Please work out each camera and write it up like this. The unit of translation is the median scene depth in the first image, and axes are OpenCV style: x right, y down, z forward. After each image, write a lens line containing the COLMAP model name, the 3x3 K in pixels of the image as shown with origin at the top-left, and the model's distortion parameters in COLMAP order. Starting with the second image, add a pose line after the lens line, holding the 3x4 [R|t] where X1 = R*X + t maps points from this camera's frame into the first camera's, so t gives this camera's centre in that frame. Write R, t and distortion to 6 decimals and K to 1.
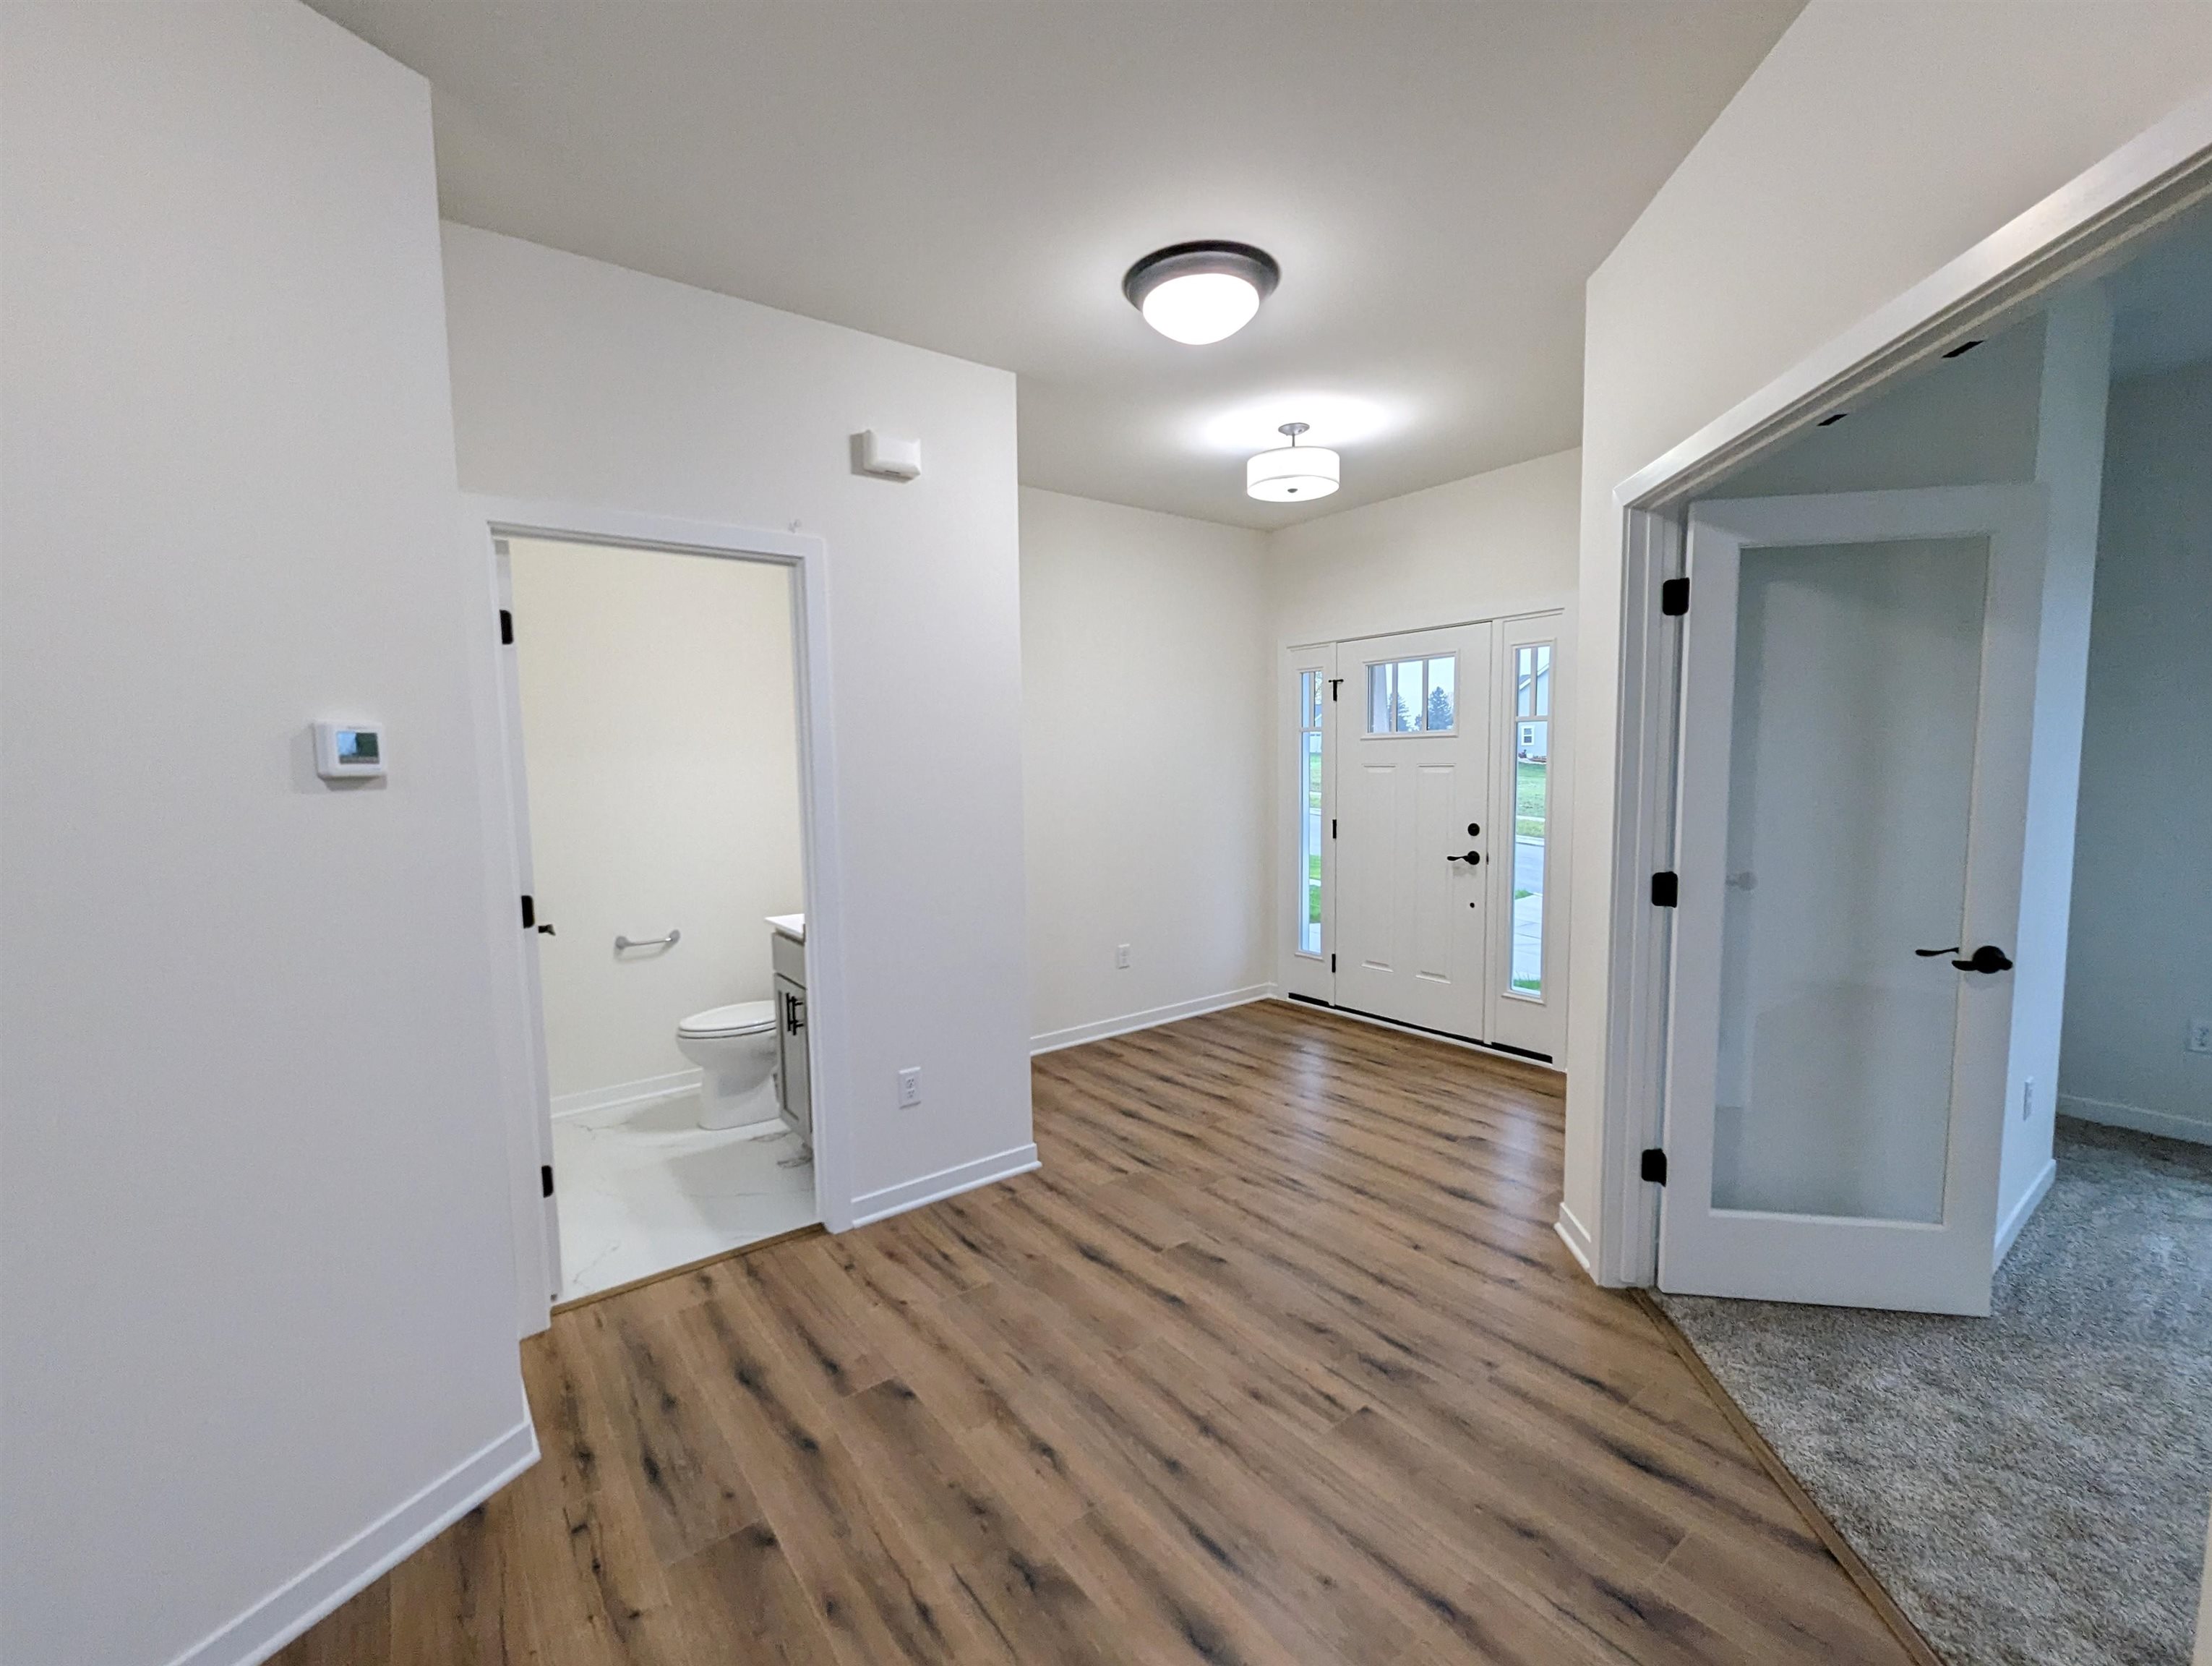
lens RADIAL K [[944.7, 0, 1106.0], [0, 944.7, 833.0], [0, 0, 1]] dist [0.001219, 0.000113]
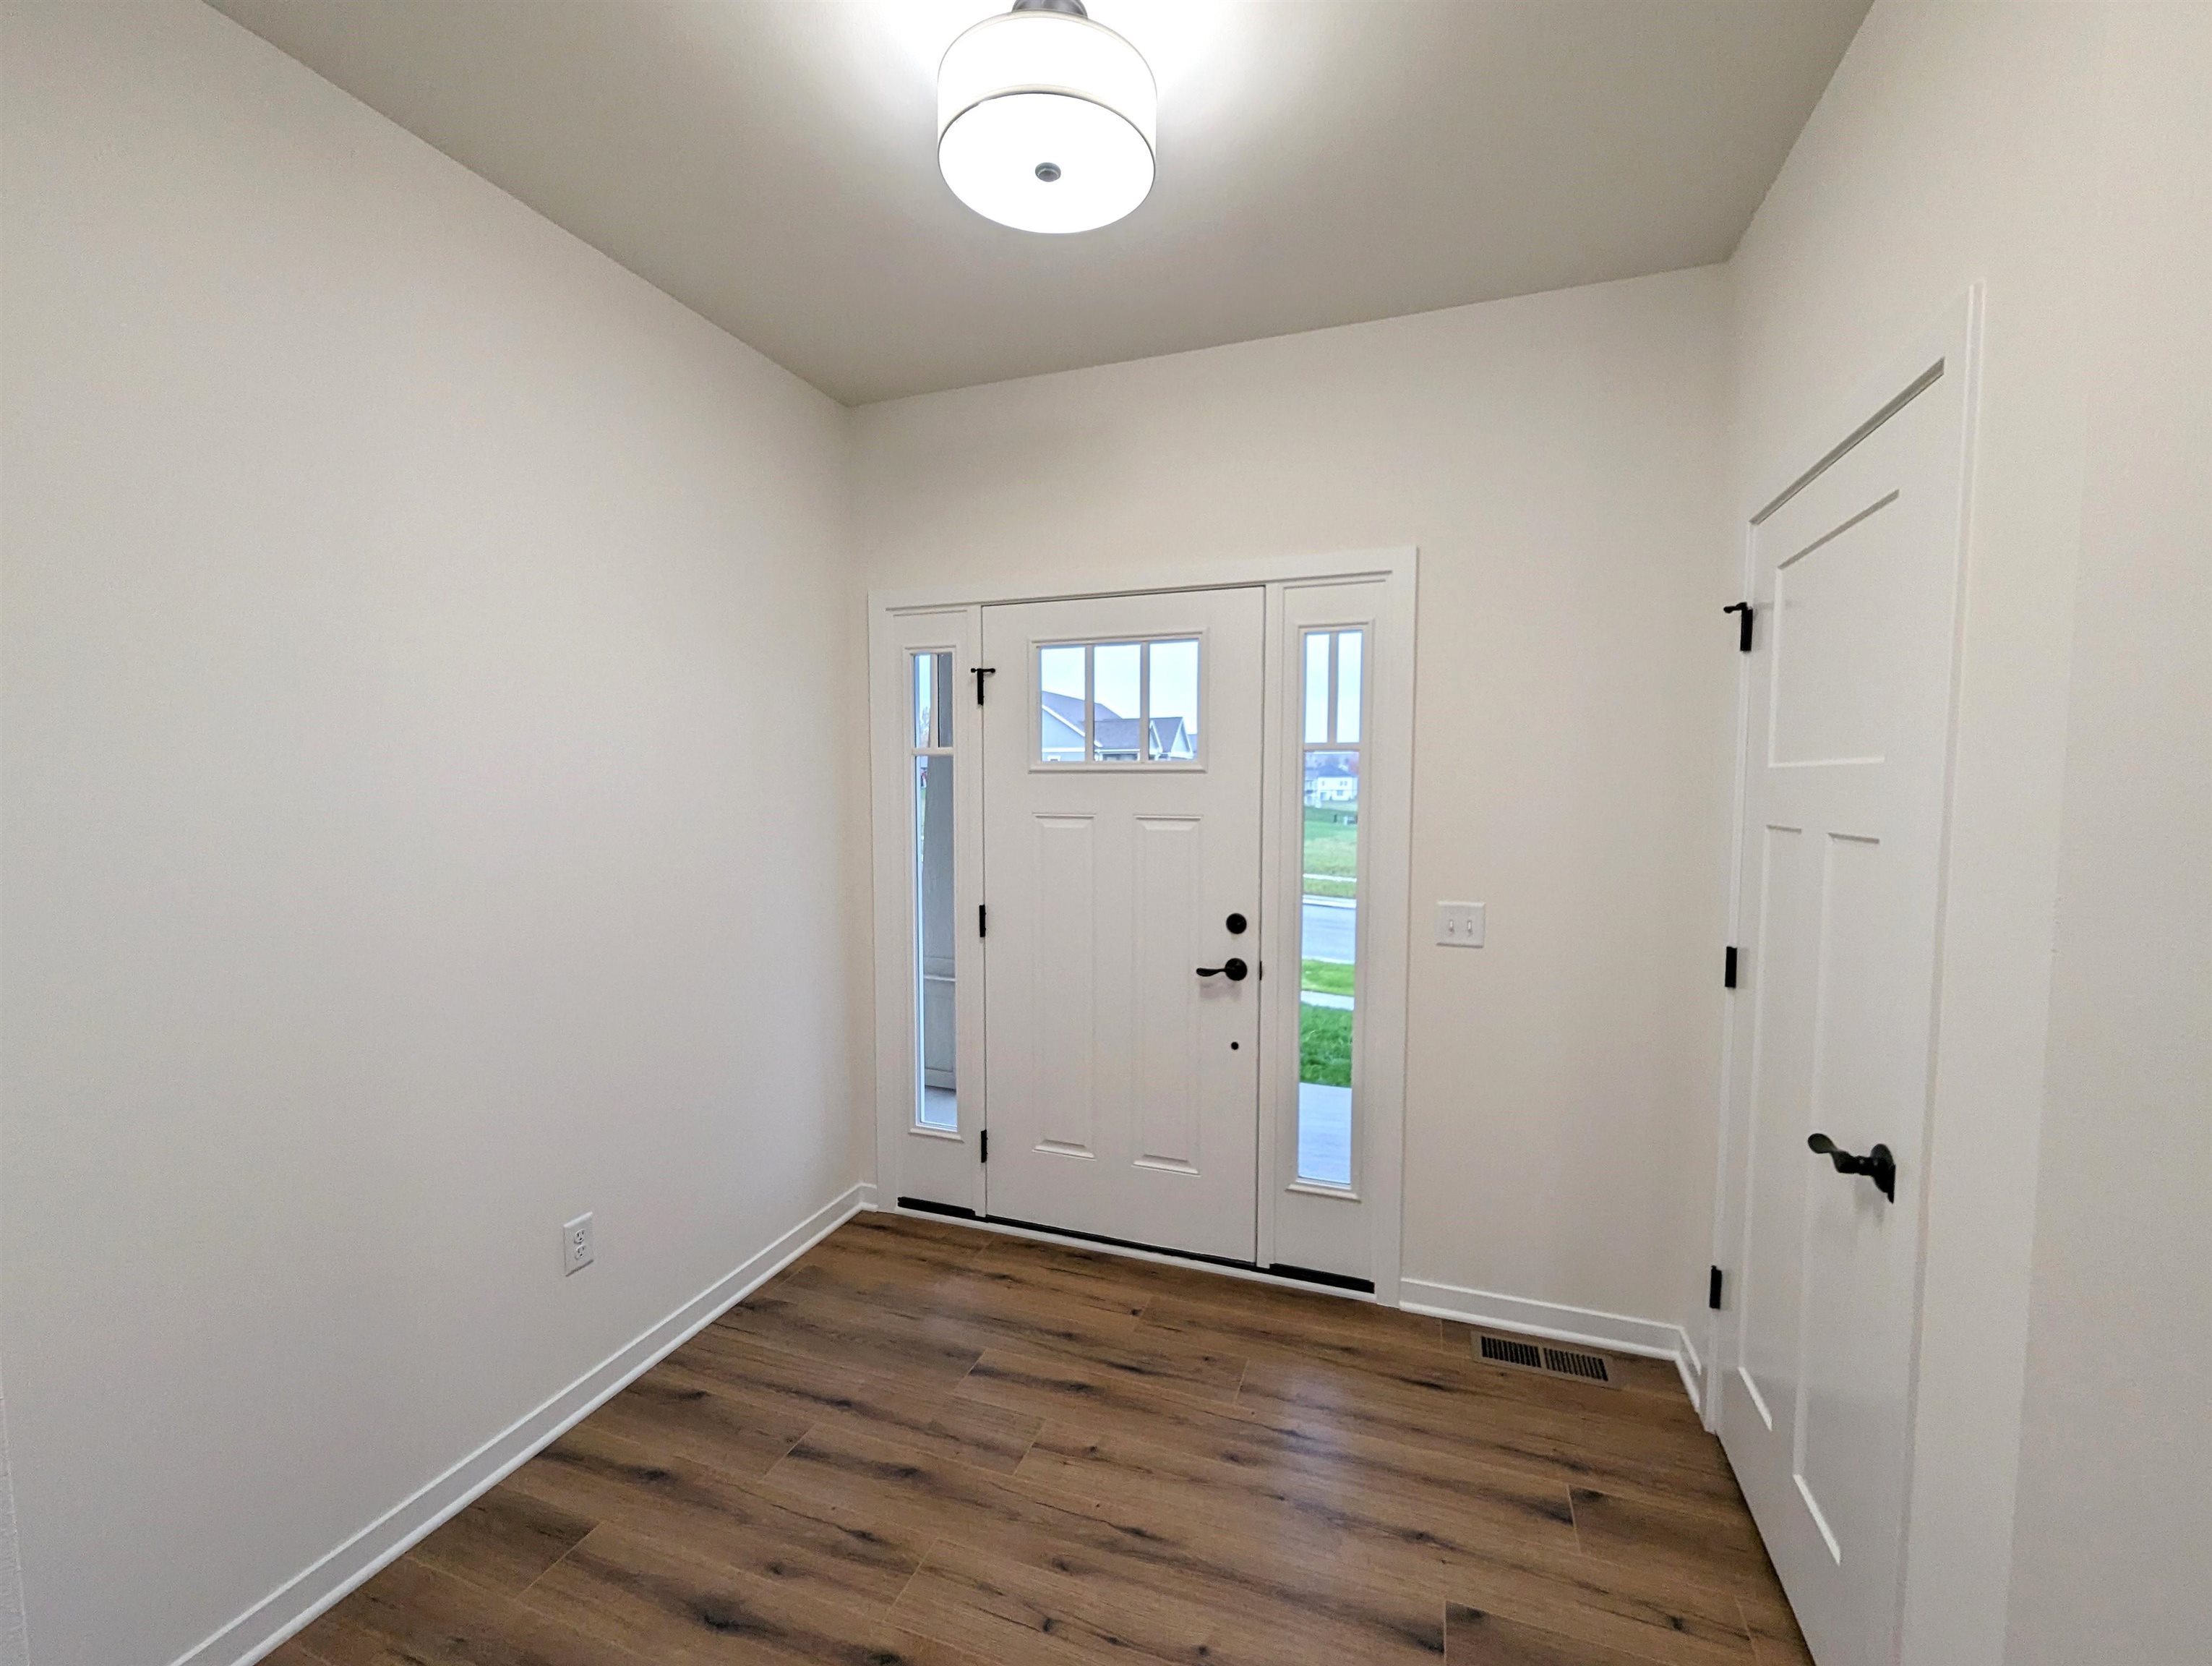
lens RADIAL K [[916.1, 0, 1111.2], [0, 916.1, 843.0], [0, 0, 1]] dist [0.001011, 0.000116]
pose [[0.837602, -0.019639, 0.545928, -0.003329], [0.026849, 0.999626, -0.005233, -0.055148], [-0.545621, 0.019041, 0.837815, 0.543745]]
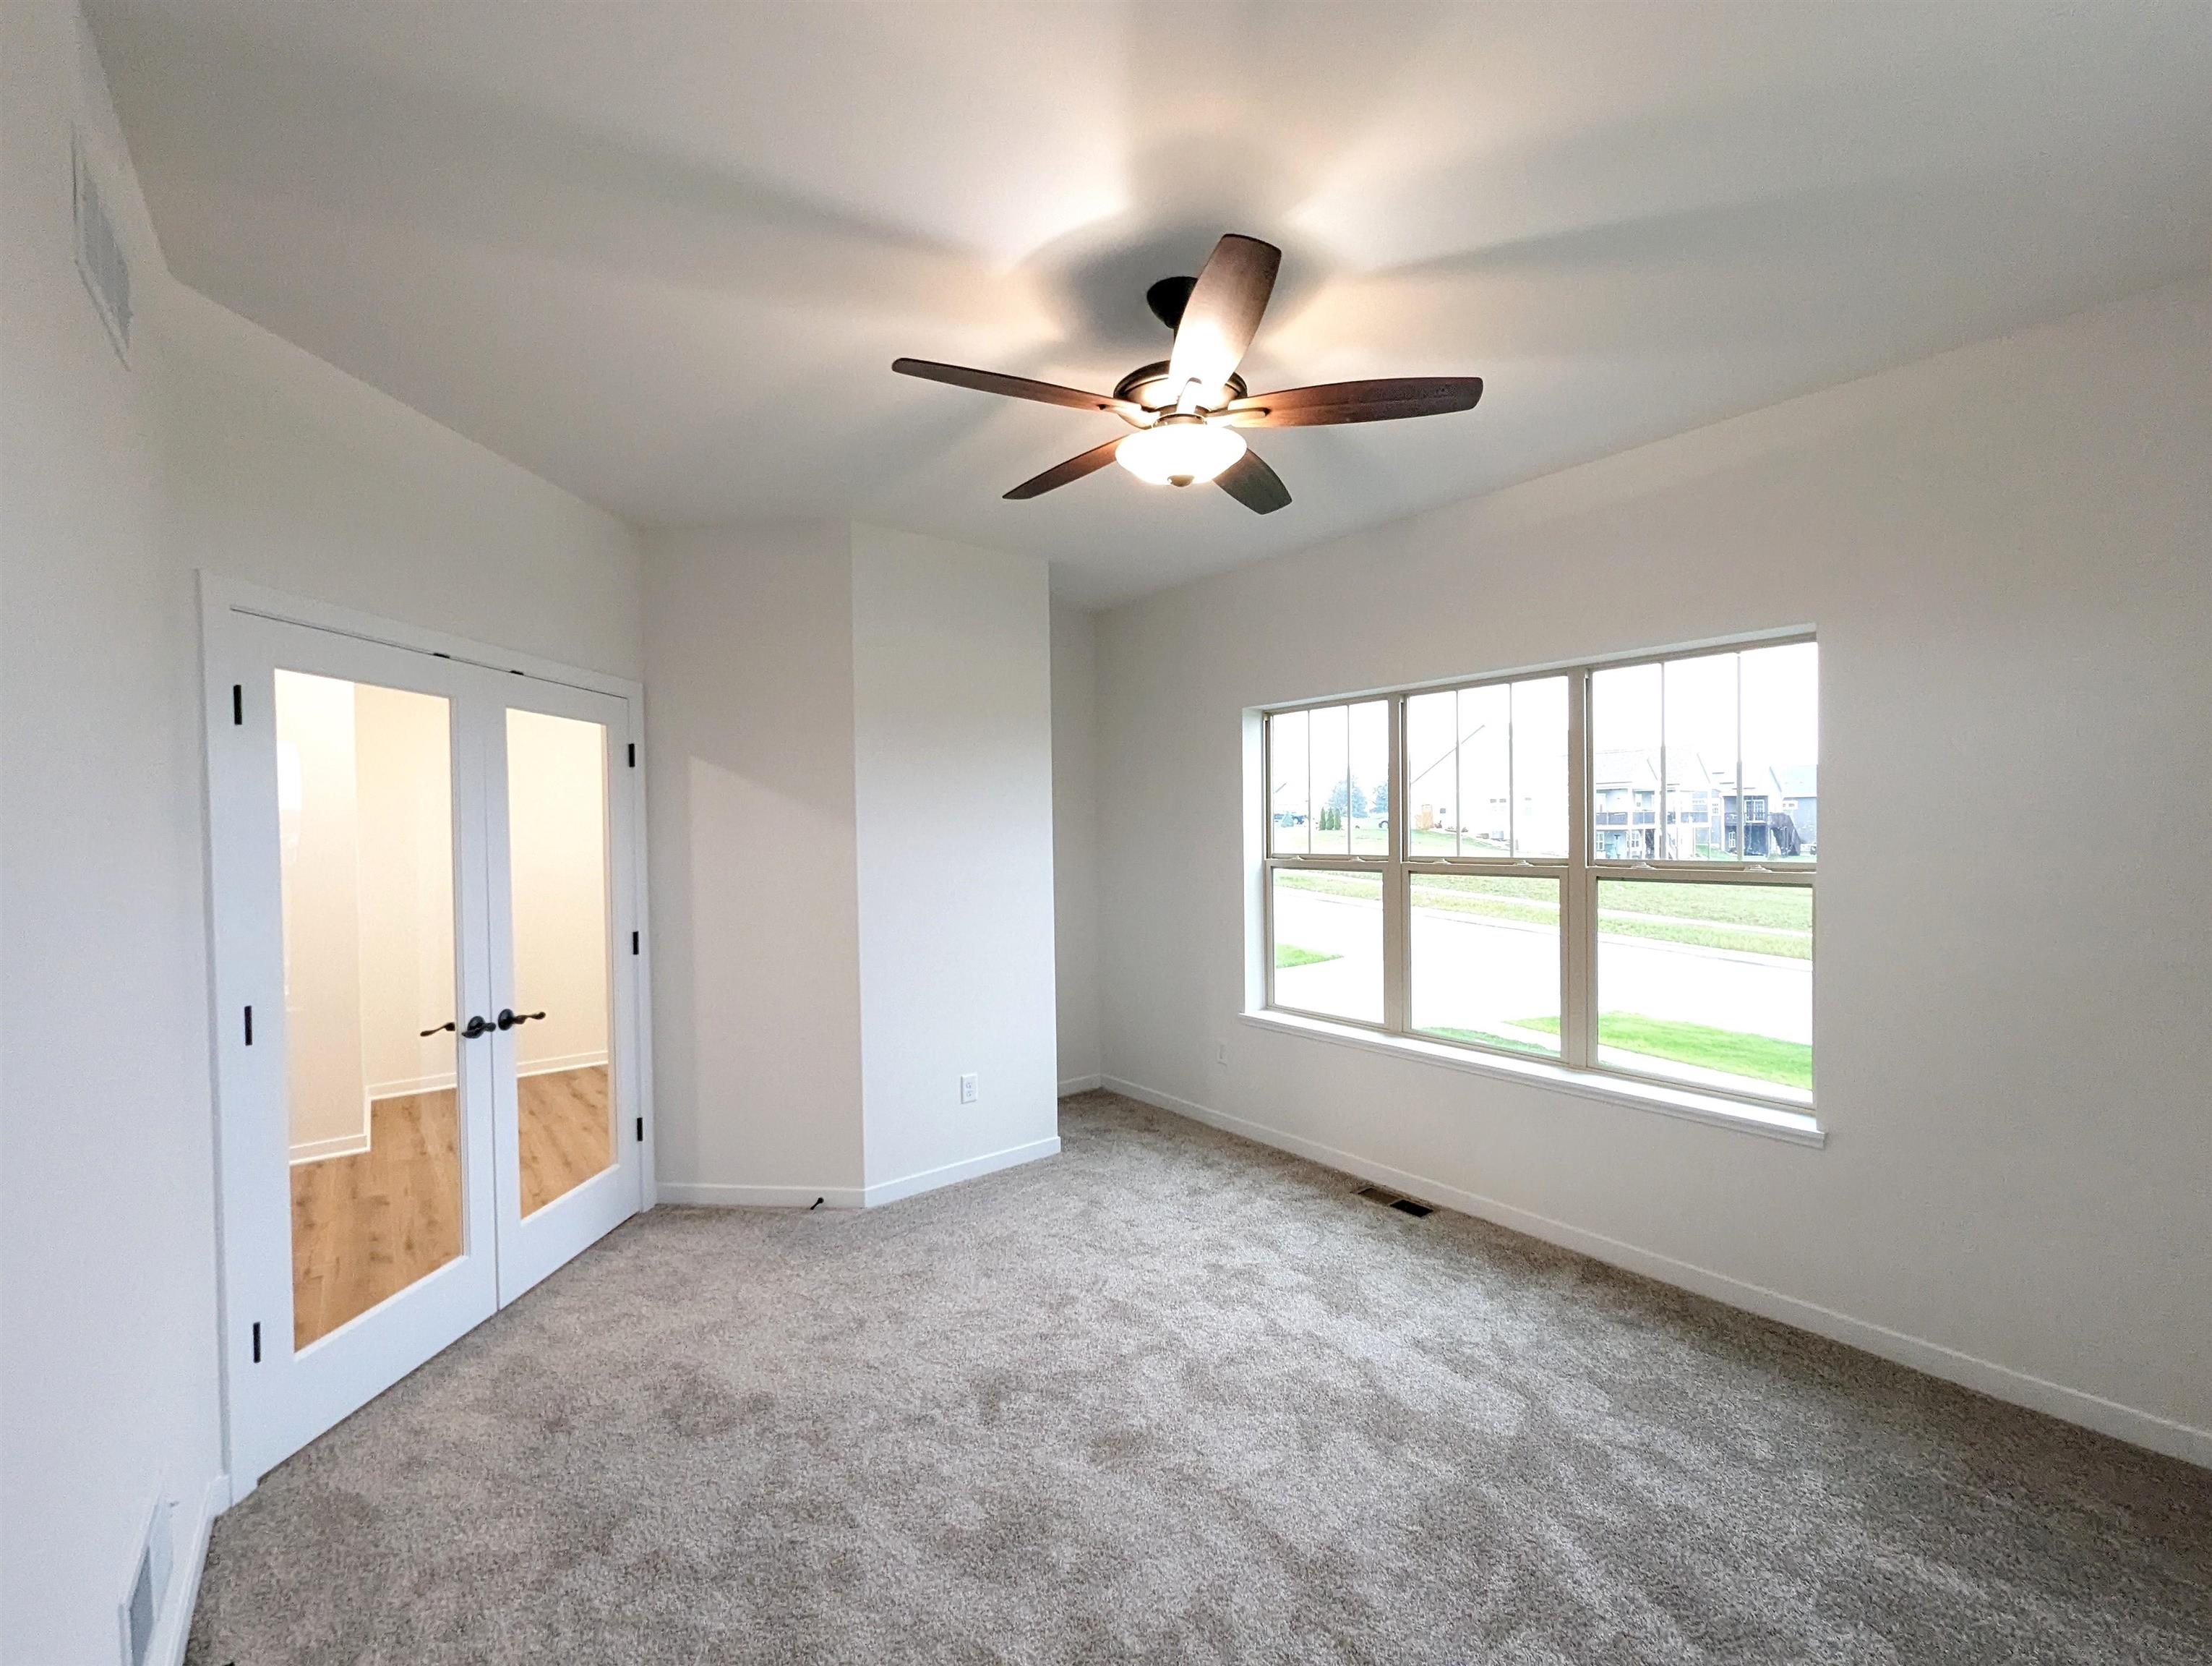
lens RADIAL K [[944.7, 0, 1106.0], [0, 944.7, 833.0], [0, 0, 1]] dist [0.001219, 0.000113]
pose [[0.999633, 0.009144, 0.025500, 0.690241], [-0.007363, 0.997582, -0.069103, -0.005616], [-0.026070, 0.068890, 0.997284, -0.281358]]
